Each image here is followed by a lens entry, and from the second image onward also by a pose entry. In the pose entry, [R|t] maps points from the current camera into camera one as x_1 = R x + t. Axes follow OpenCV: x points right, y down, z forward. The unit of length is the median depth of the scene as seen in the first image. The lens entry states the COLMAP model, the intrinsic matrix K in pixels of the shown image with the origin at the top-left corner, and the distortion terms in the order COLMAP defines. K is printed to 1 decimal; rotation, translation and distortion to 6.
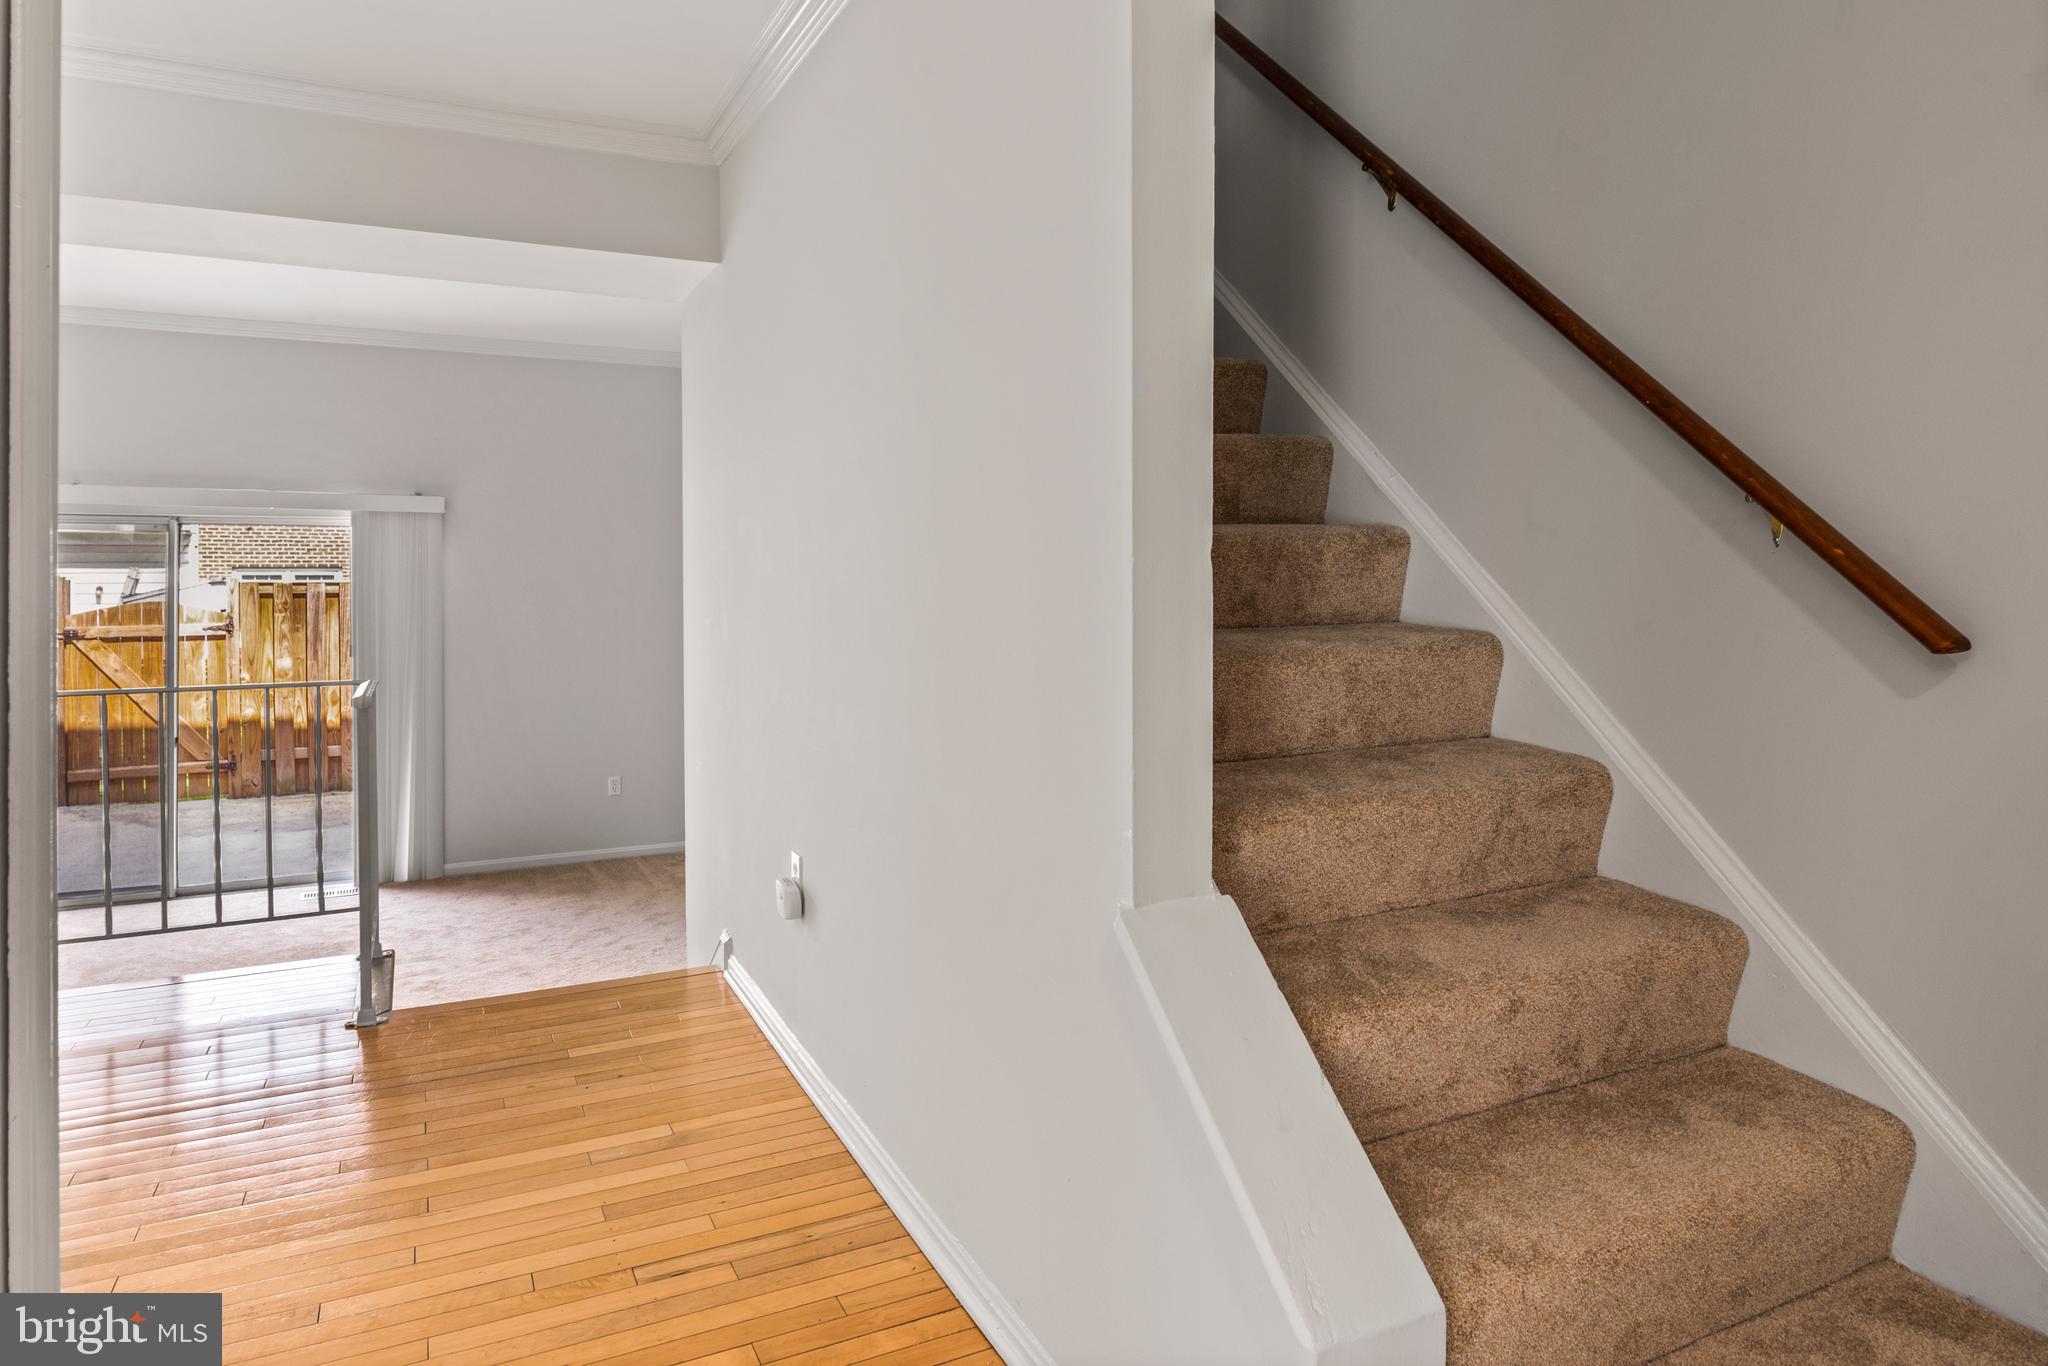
lens RADIAL K [[1223.4, 0, 1019.2], [0, 1223.4, 609.0], [0, 0, 1]] dist [0.005194, -0.000843]
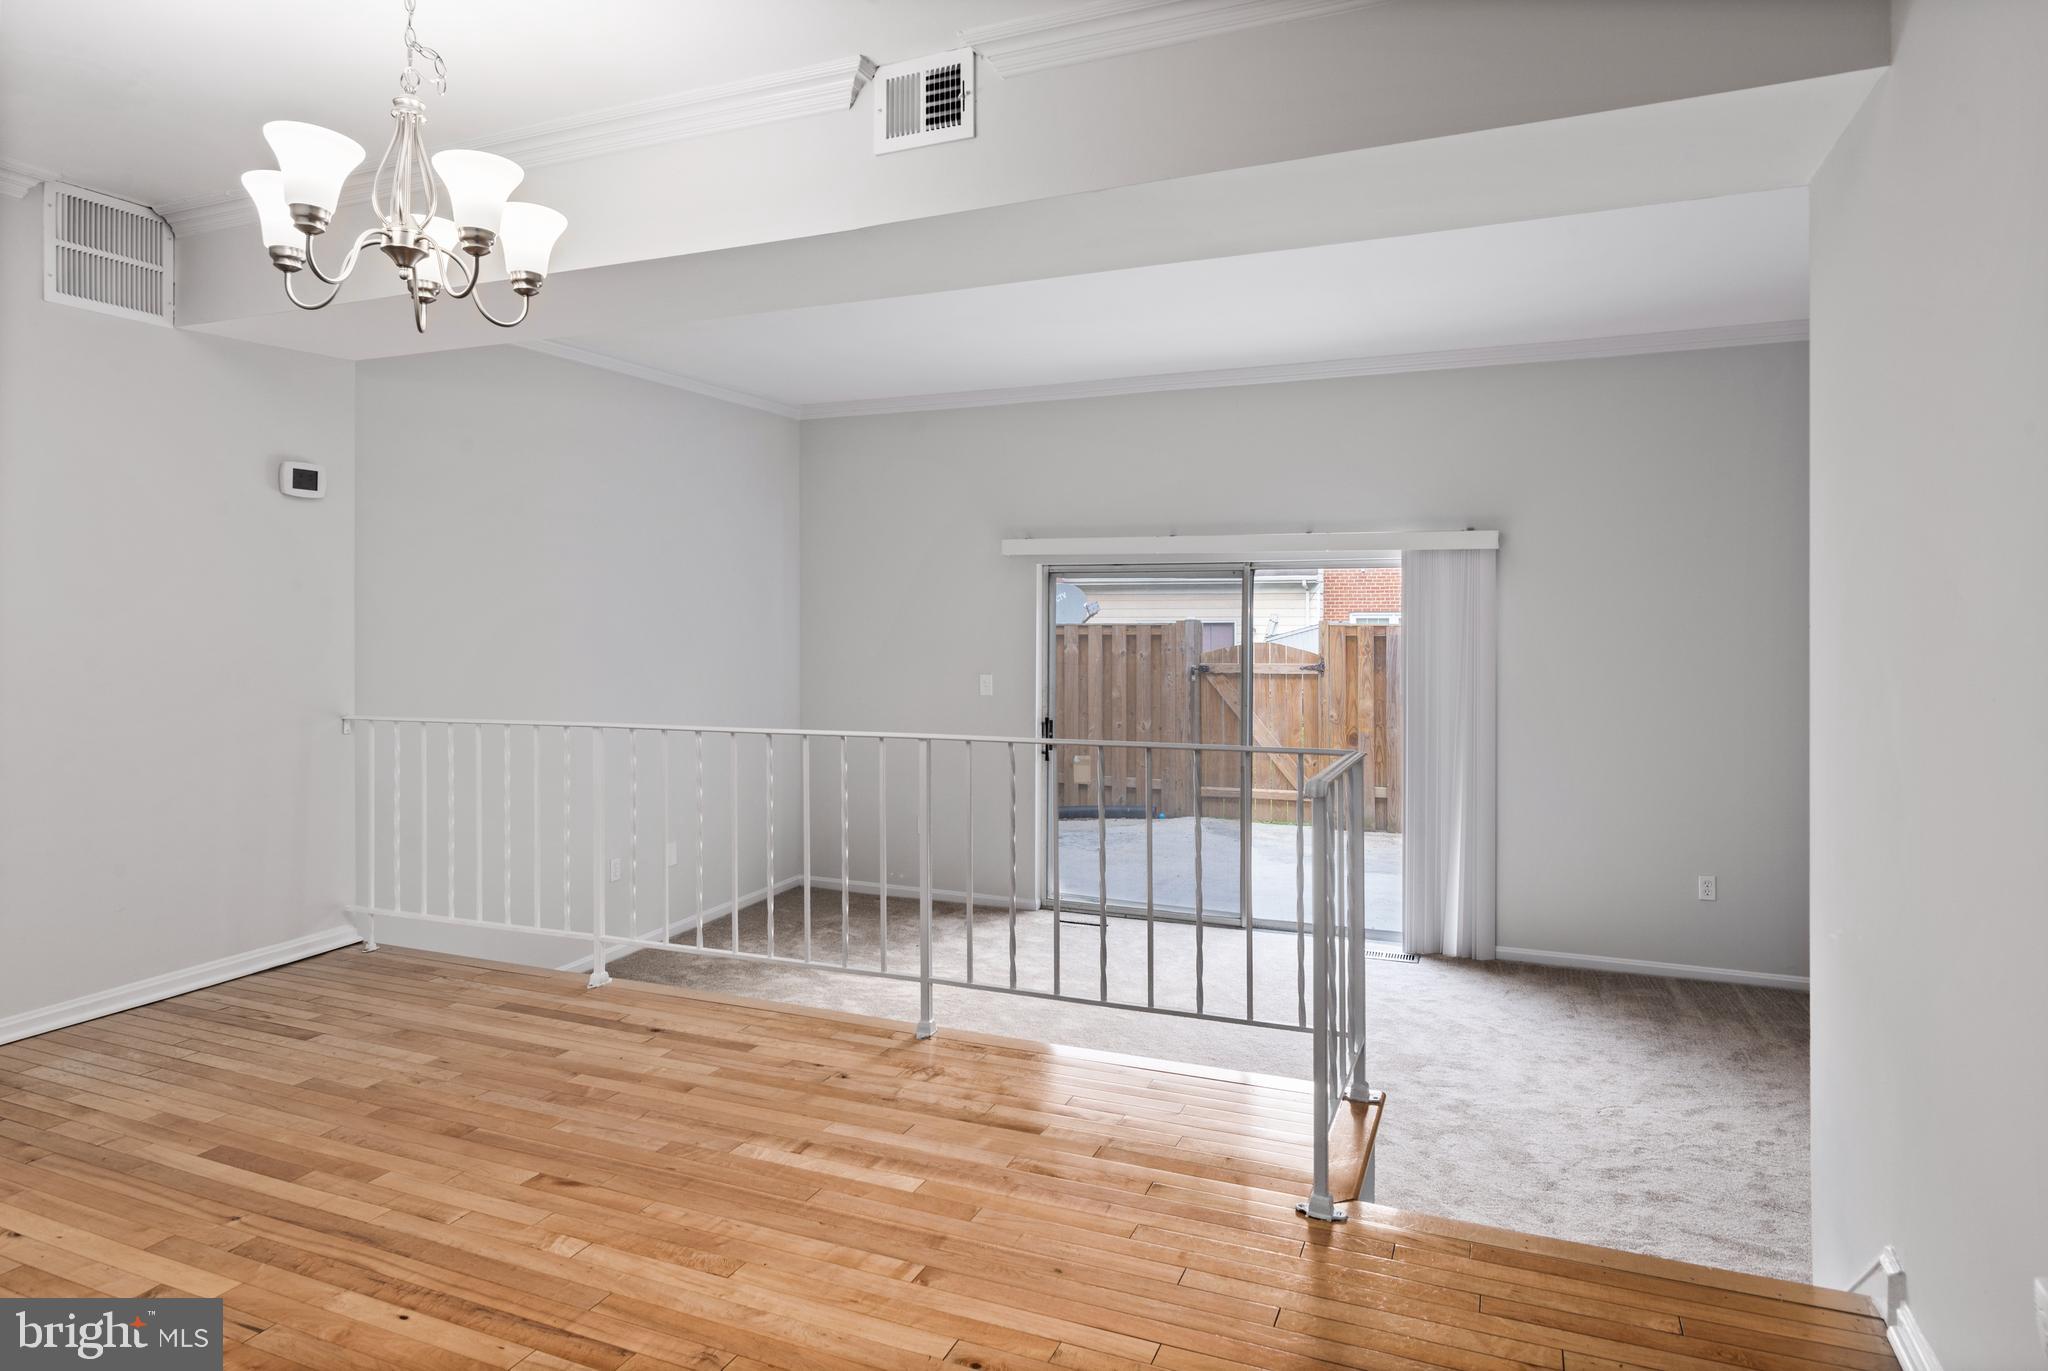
lens RADIAL K [[1223.4, 0, 1019.2], [0, 1223.4, 611.5], [0, 0, 1]] dist [0.005194, -0.000843]
pose [[0.666934, -0.001567, -0.745115, -0.037105], [-0.024267, 0.999422, -0.023822, -0.003531], [0.744721, 0.033970, 0.666510, 0.135990]]
